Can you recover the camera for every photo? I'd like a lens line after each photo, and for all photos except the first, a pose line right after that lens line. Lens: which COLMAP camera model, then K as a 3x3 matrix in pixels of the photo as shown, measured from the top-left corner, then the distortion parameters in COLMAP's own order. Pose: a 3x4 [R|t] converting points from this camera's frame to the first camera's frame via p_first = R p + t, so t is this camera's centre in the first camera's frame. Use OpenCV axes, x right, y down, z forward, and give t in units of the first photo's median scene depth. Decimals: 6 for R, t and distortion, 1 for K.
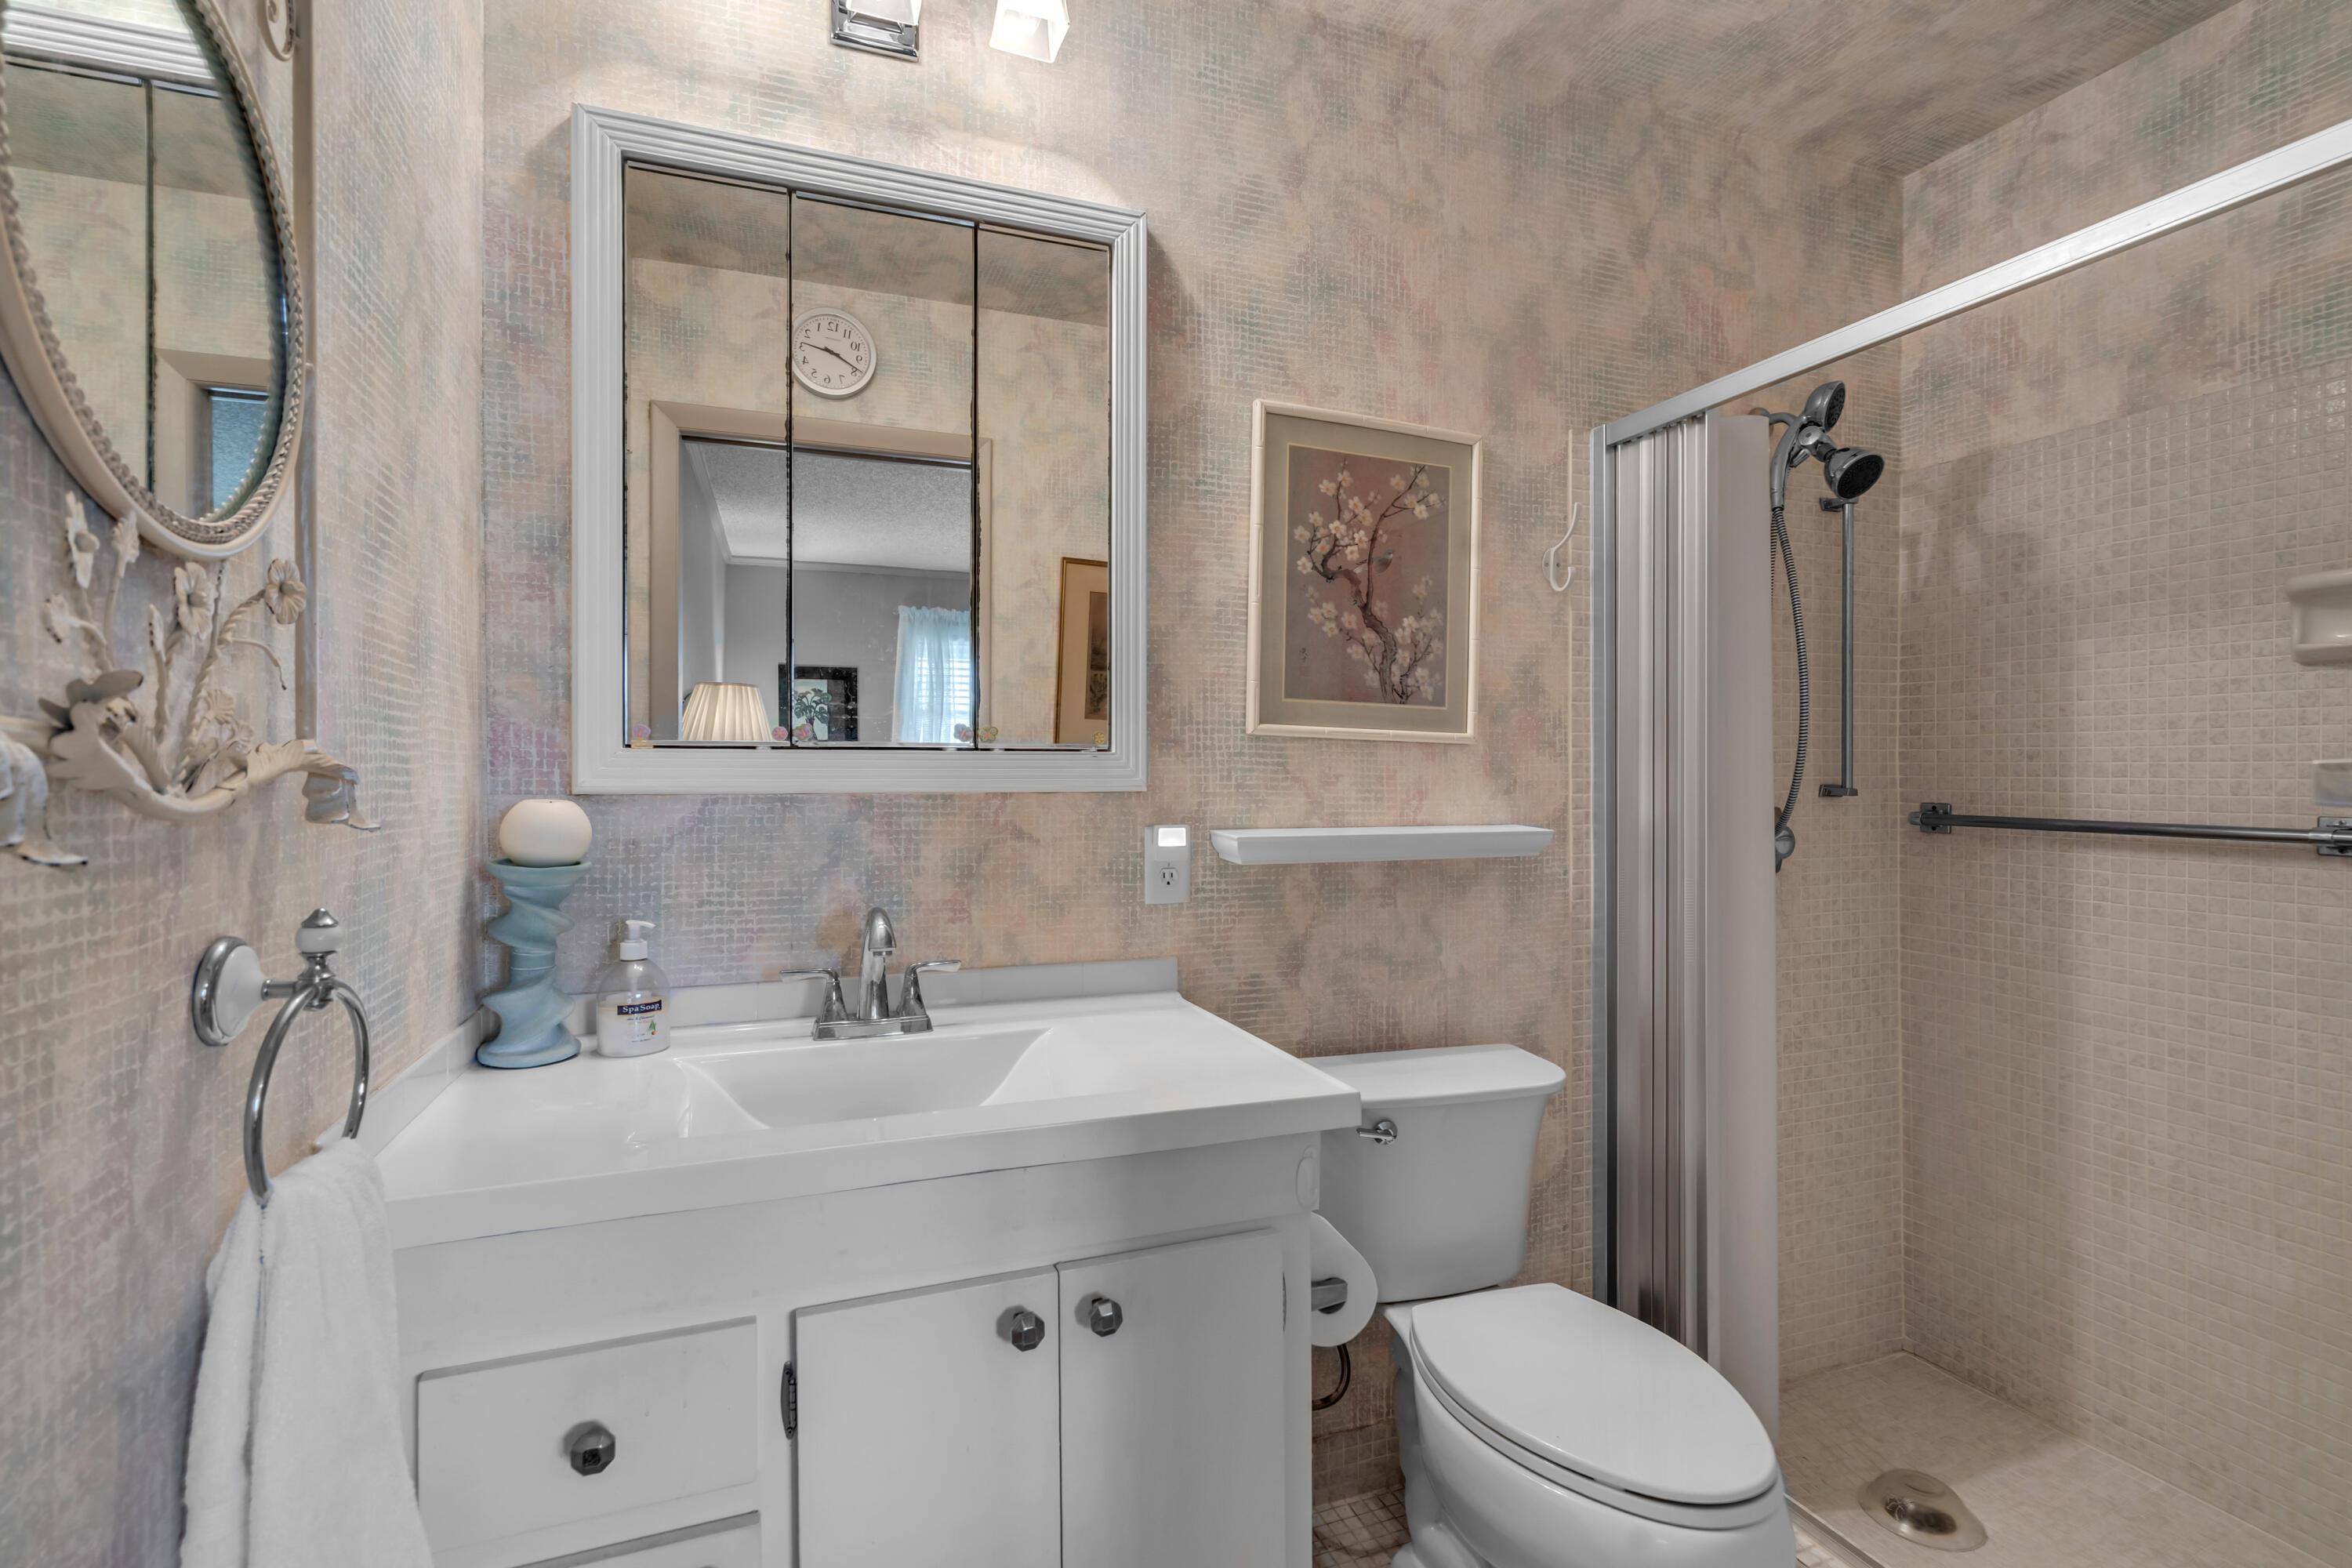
lens RADIAL K [[1128.7, 0, 1176.0], [0, 1128.7, 784.0], [0, 0, 1]] dist [0.002433, 0.000731]
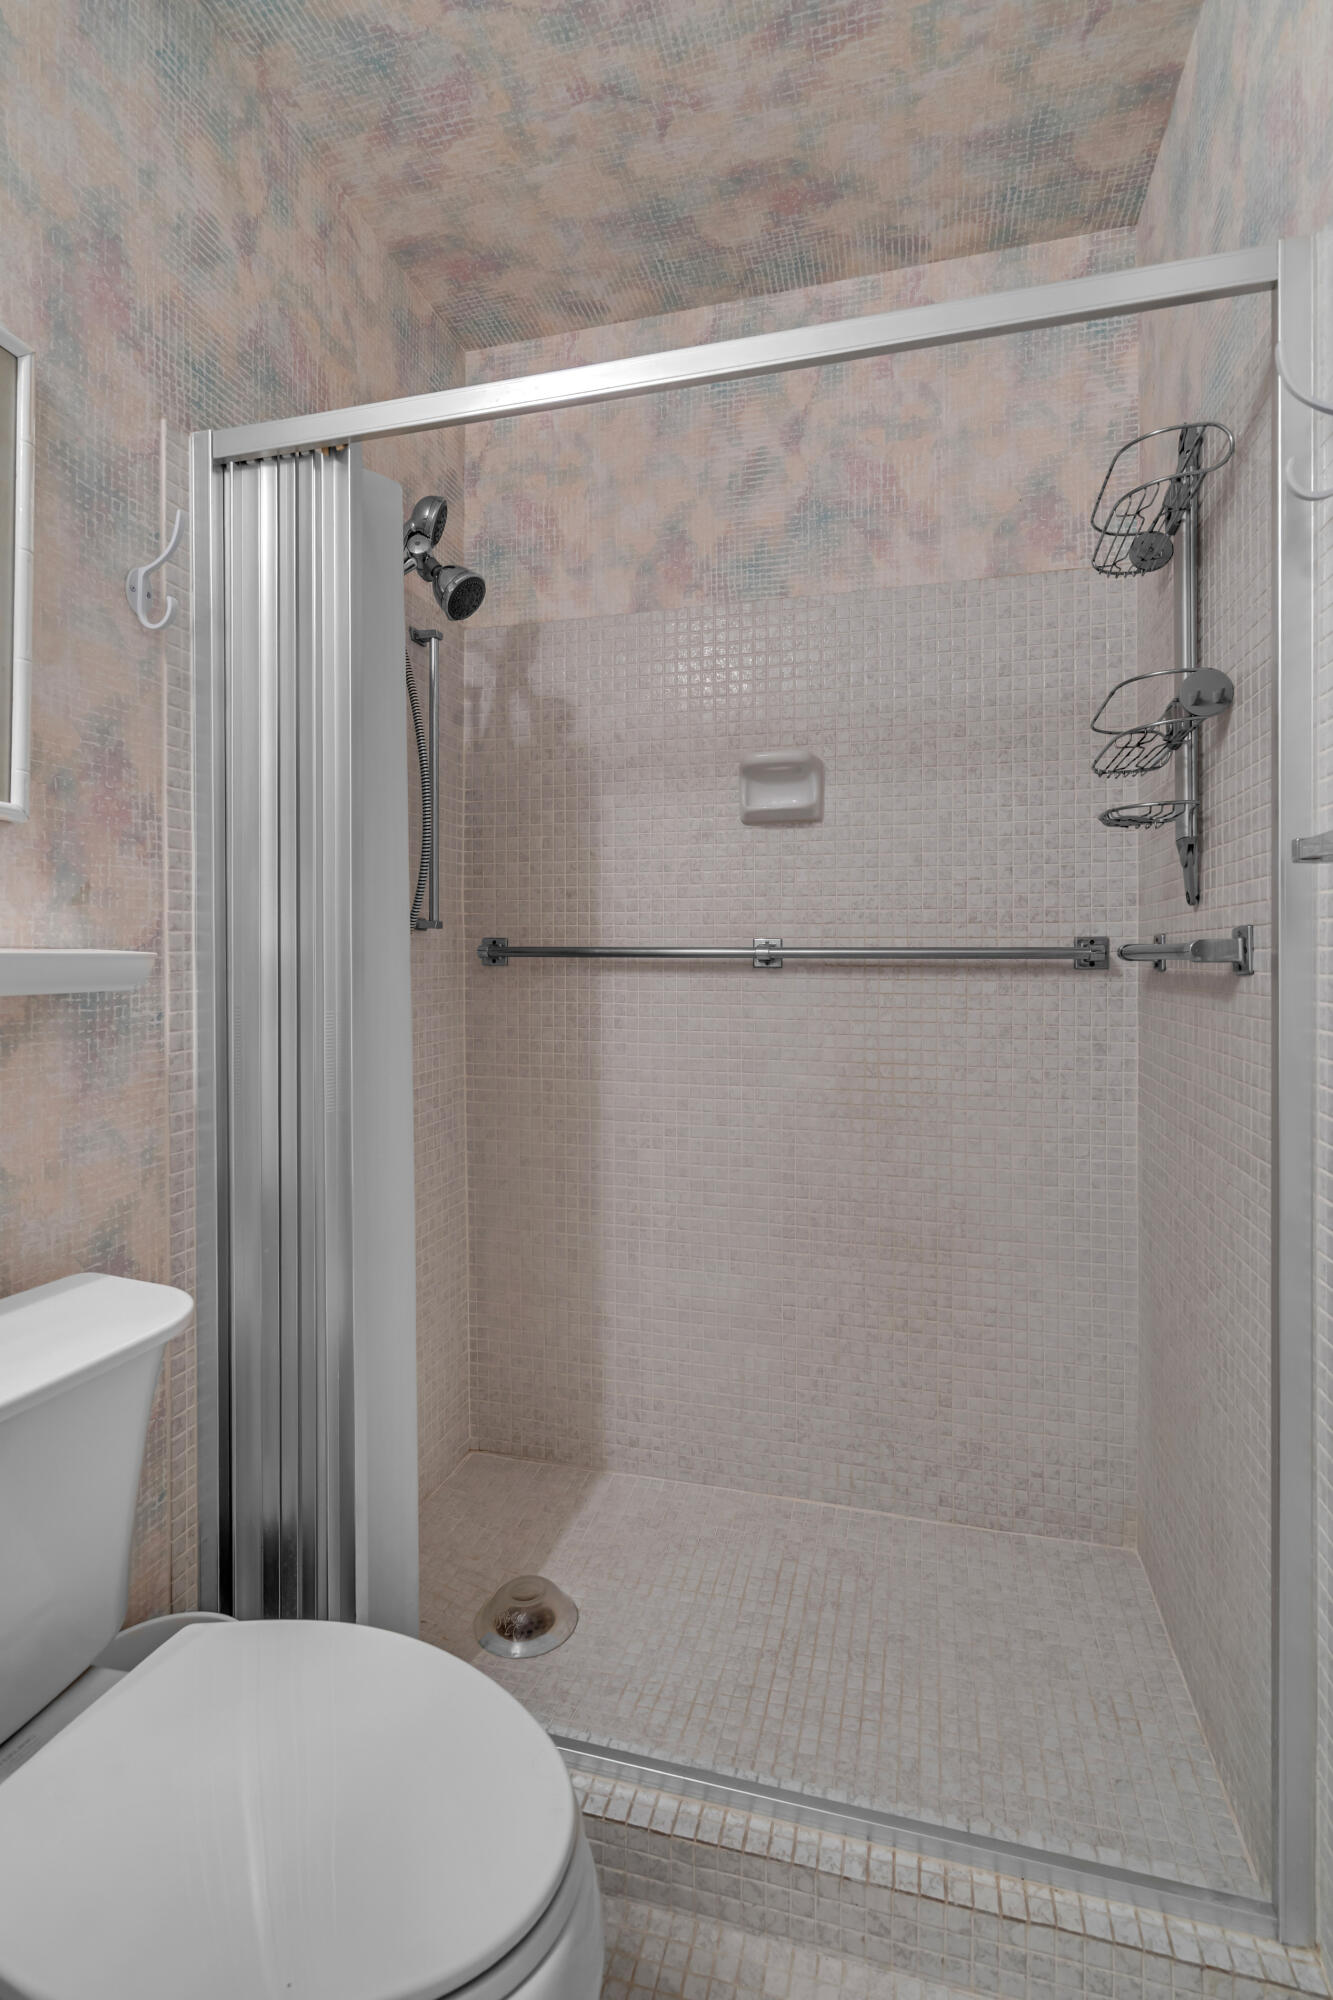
lens RADIAL K [[936.4, 0, 665.4], [0, 936.4, 955.1], [0, 0, 1]] dist [-0.002349, 0.001666]
pose [[0.596500, -0.002397, 0.802610, 0.050059], [0.014559, 0.999863, -0.007834, 0.047839], [-0.802481, 0.016358, 0.596453, 0.365707]]
